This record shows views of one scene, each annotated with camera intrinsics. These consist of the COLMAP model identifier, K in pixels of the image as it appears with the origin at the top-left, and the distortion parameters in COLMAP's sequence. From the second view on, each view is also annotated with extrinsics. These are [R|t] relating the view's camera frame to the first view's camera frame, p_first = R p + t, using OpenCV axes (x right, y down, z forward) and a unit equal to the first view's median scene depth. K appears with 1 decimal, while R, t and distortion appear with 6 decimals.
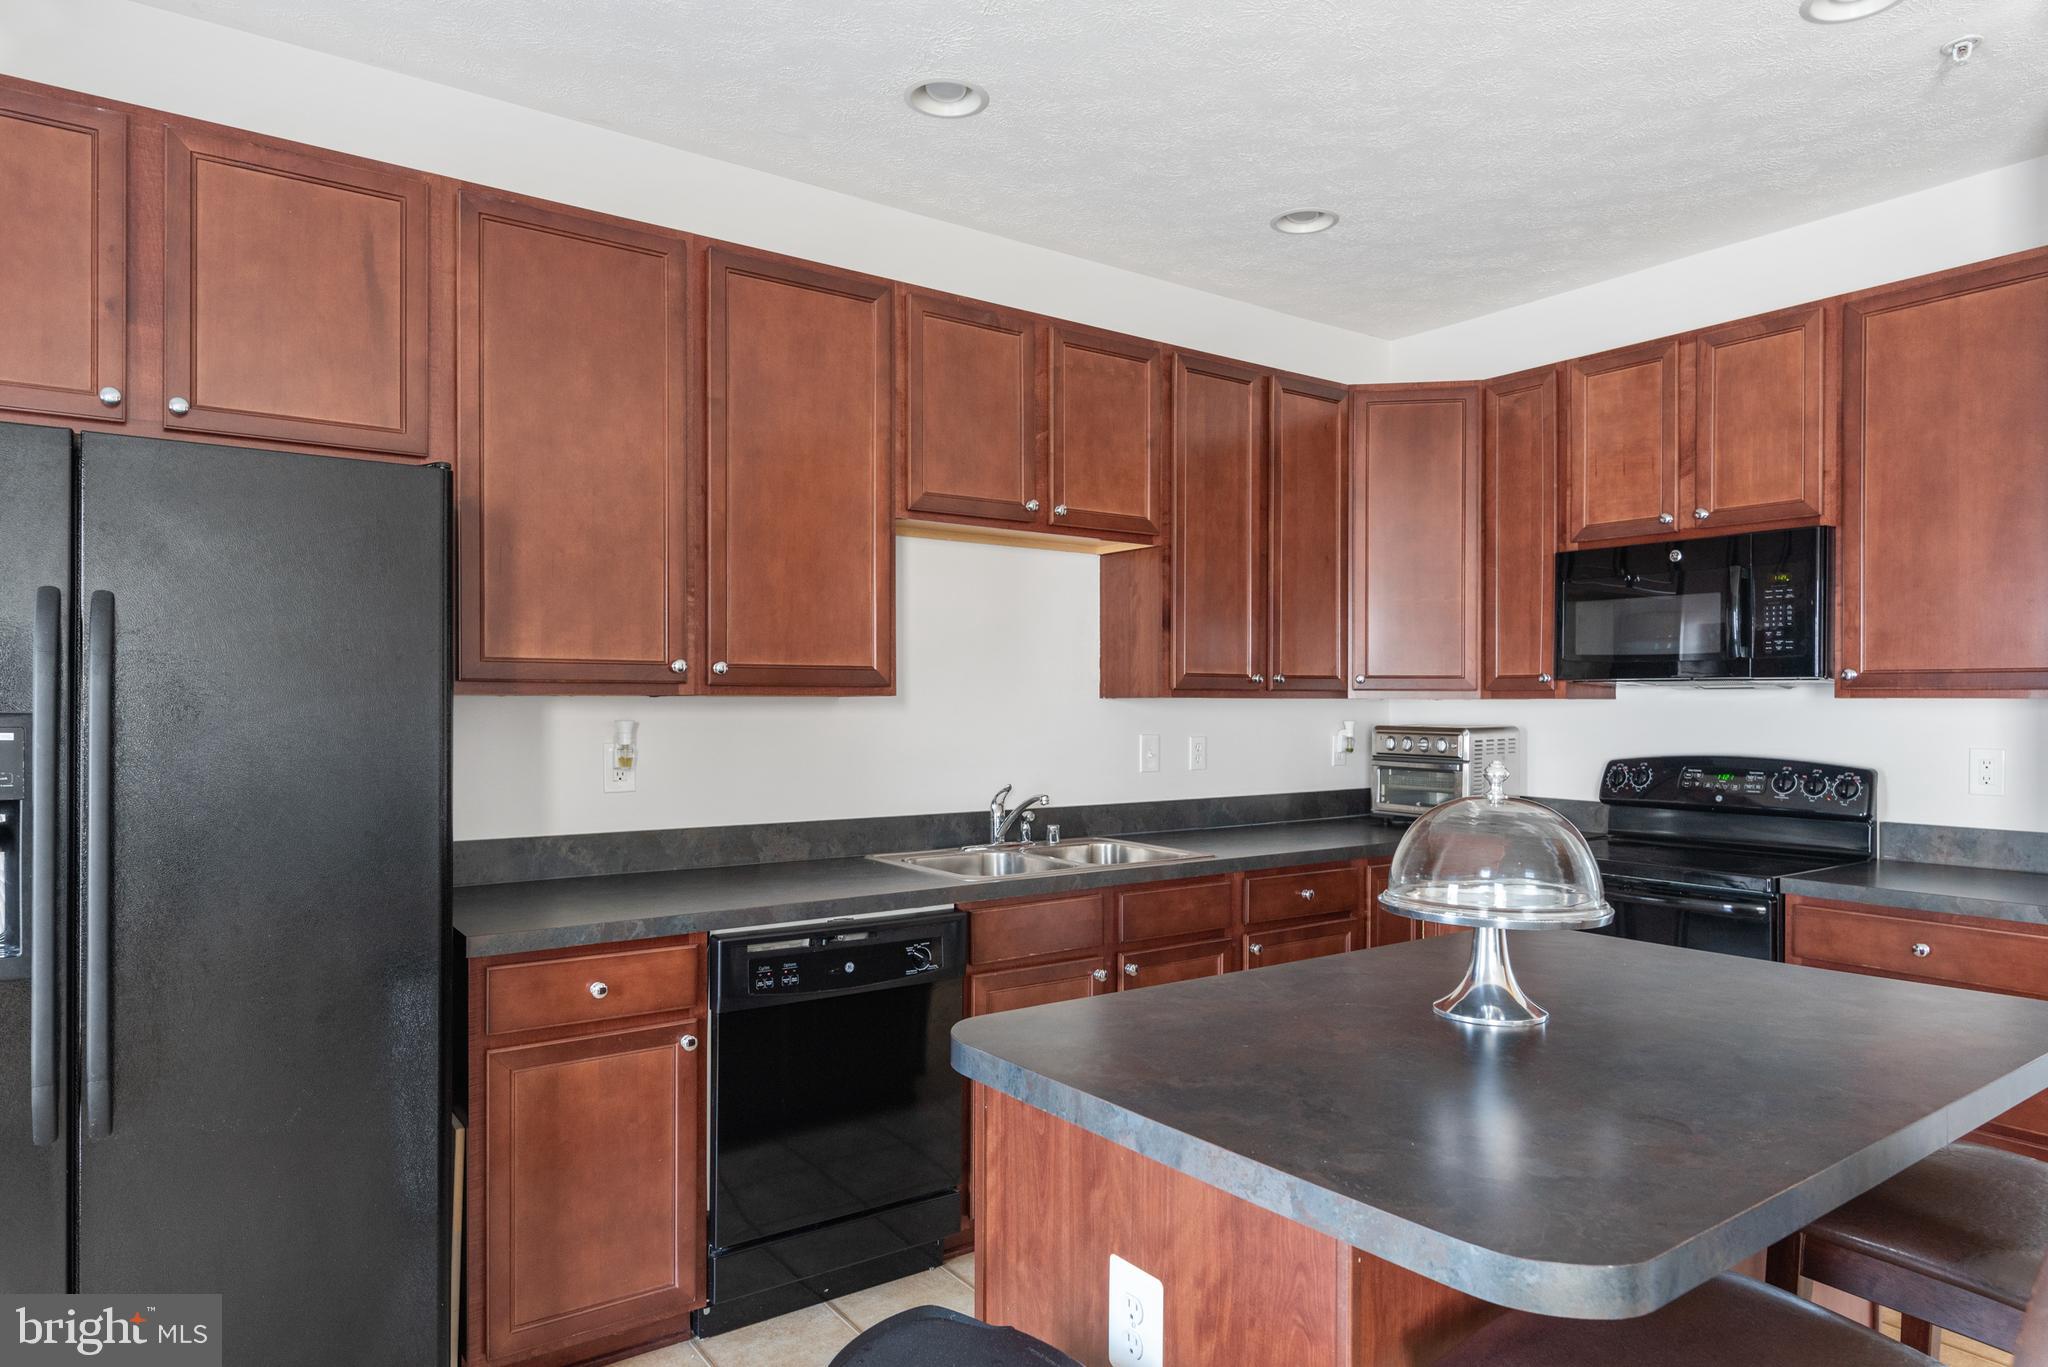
lens RADIAL K [[1235.3, 0, 1032.9], [0, 1235.3, 712.9], [0, 0, 1]] dist [-0.004031, 0.000096]
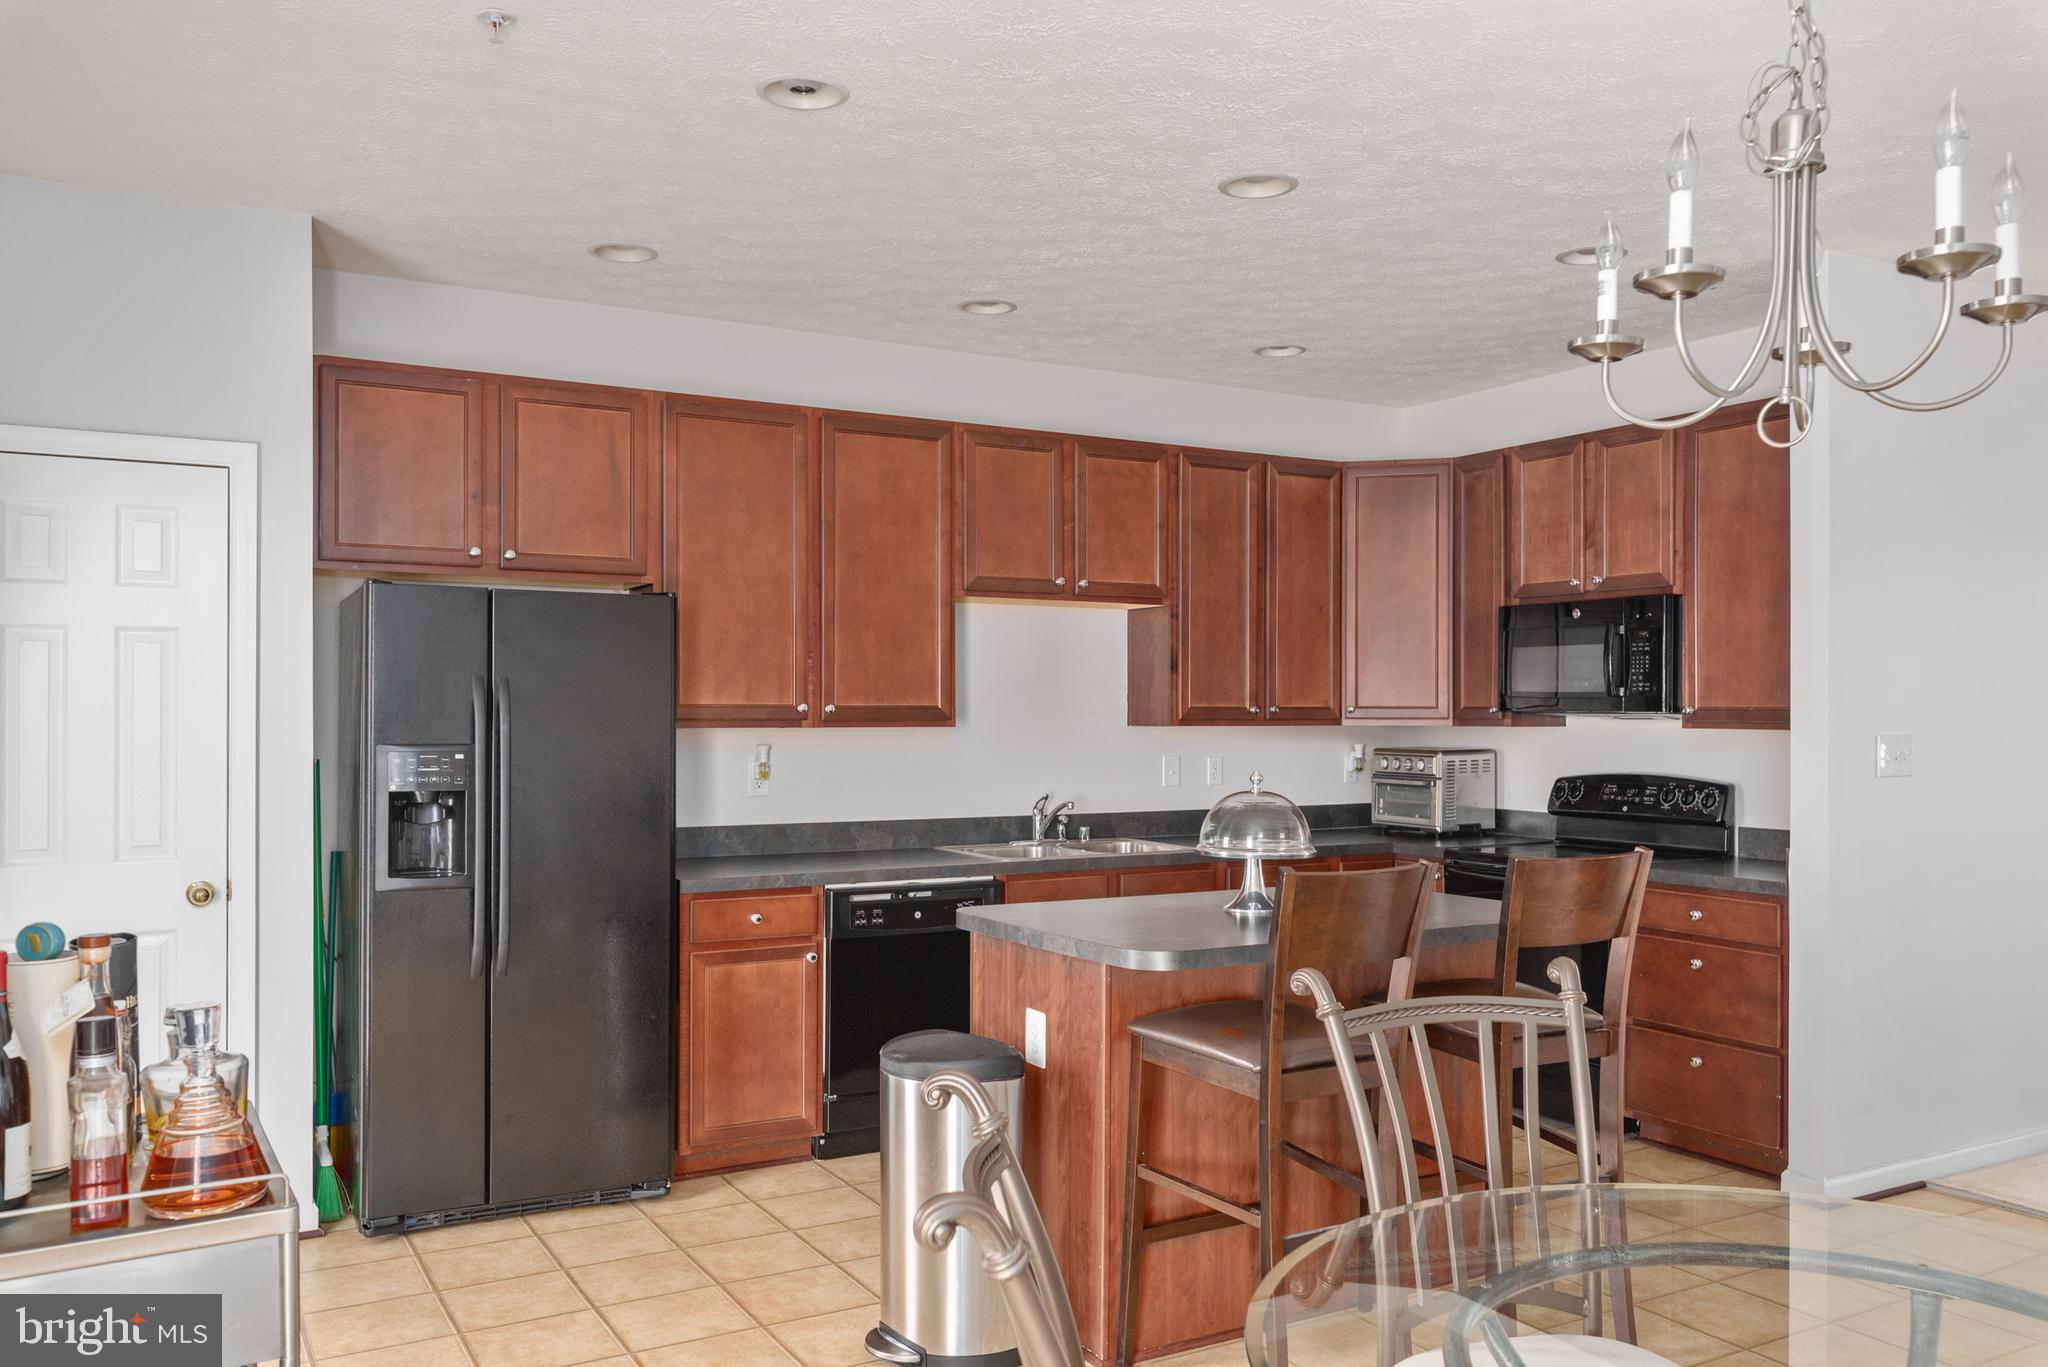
lens RADIAL K [[1568.3, 0, 1020.2], [0, 1568.3, 718.9], [0, 0, 1]] dist [0.001154, -0.000932]
pose [[0.993913, -0.000690, -0.110164, 0.143197], [0.000187, 0.999989, -0.004579, -0.014064], [0.110166, 0.004530, 0.993903, -0.674830]]
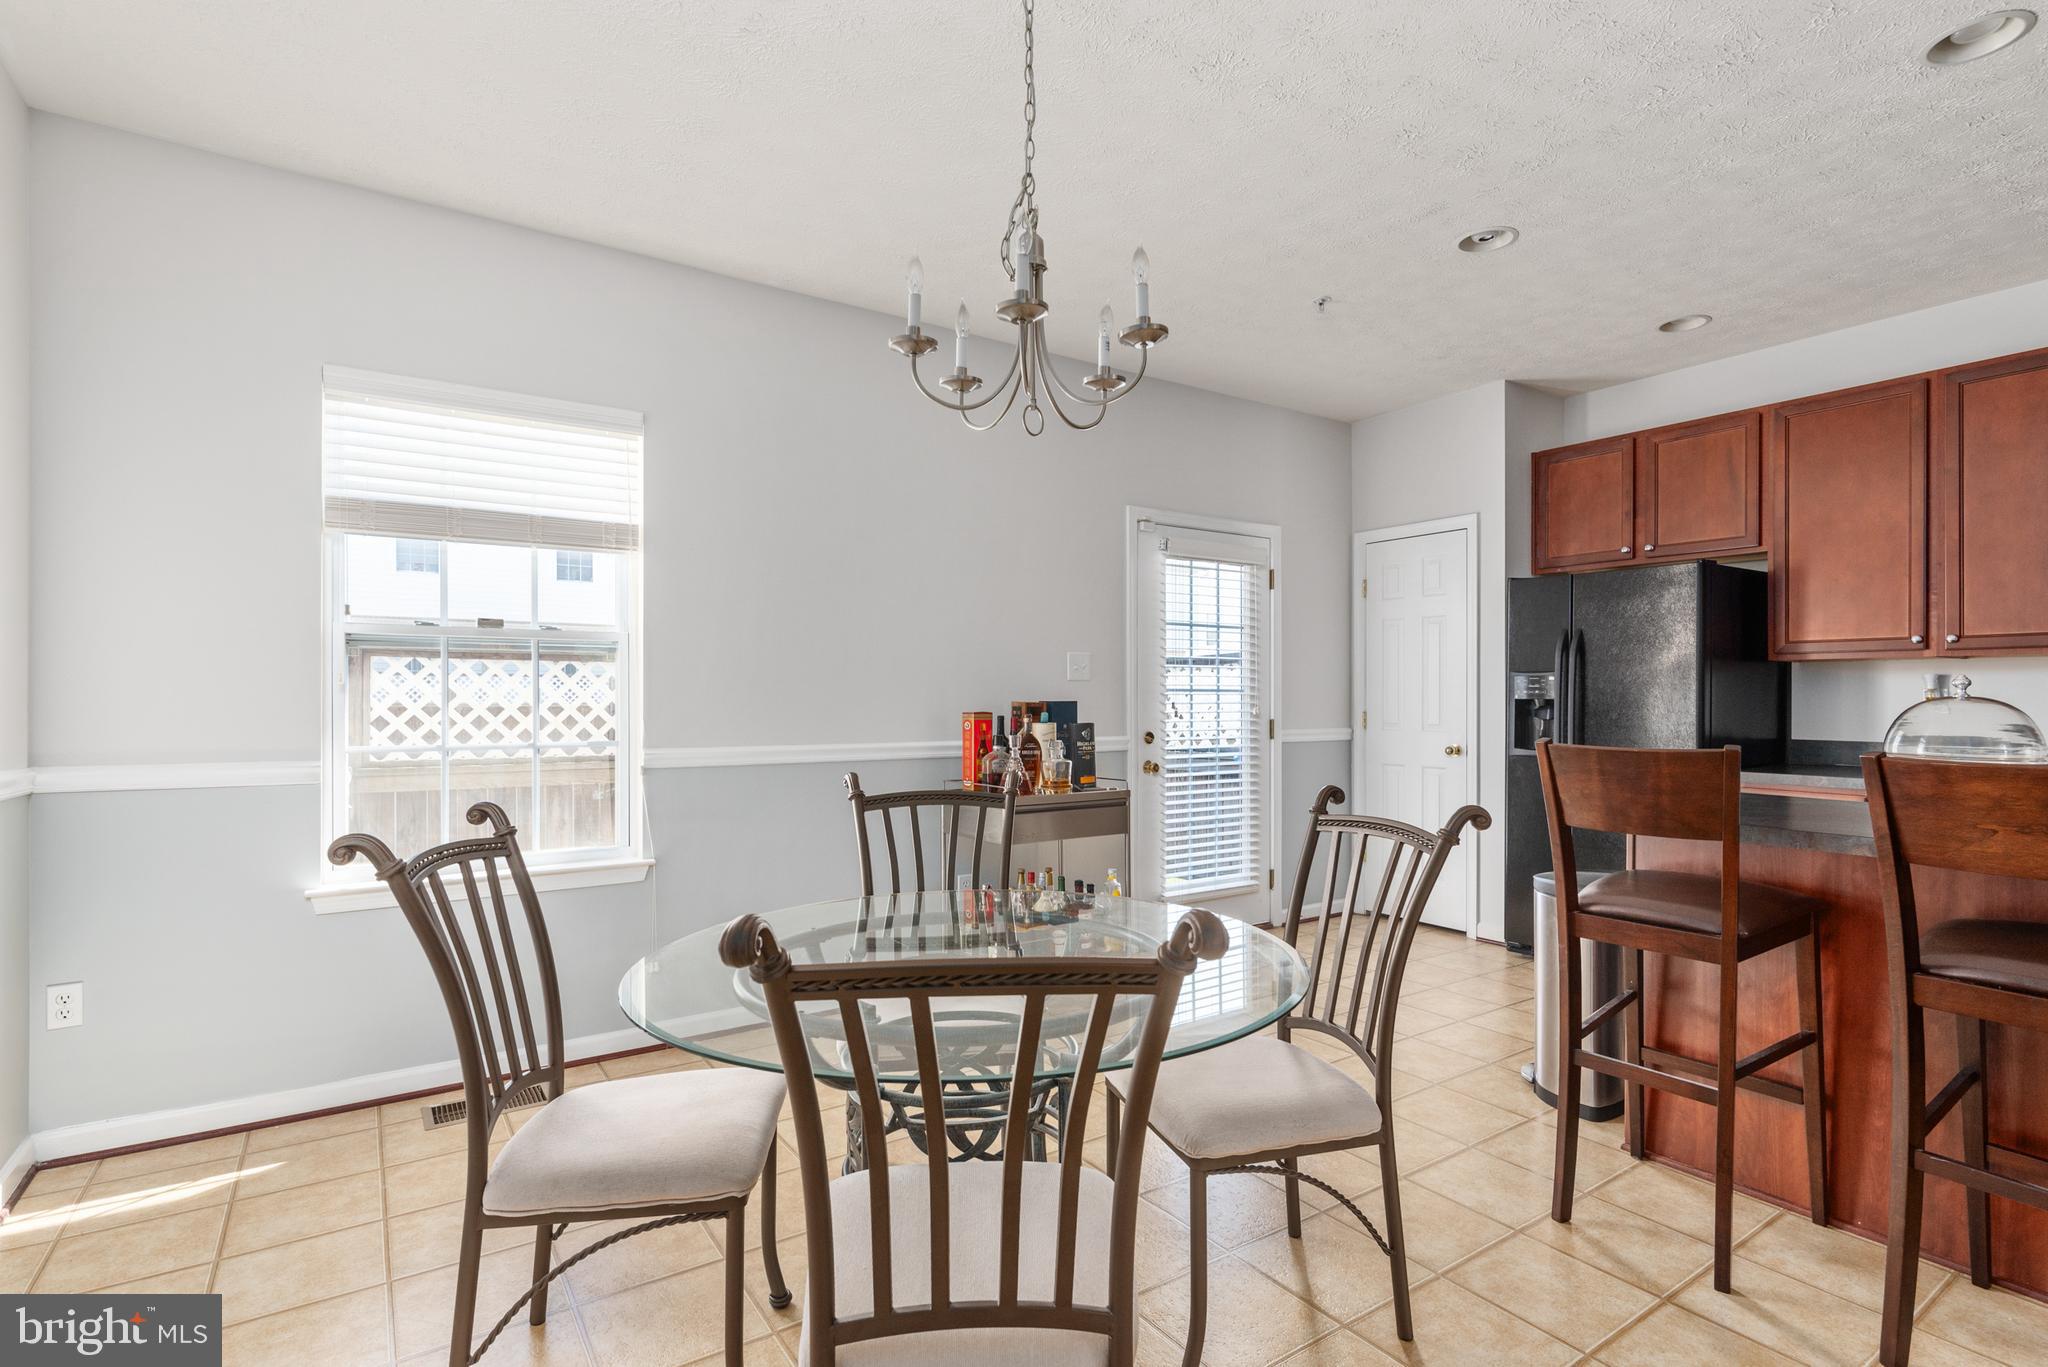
lens RADIAL K [[986.6, 0, 1024.0], [0, 986.6, 683.5], [0, 0, 1]] dist [0.000787, 0.000045]
pose [[-0.035237, -0.009460, -0.999334, 0.902206], [-0.004611, 0.999946, -0.009303, 0.032786], [0.999368, 0.004280, -0.035279, -0.125860]]
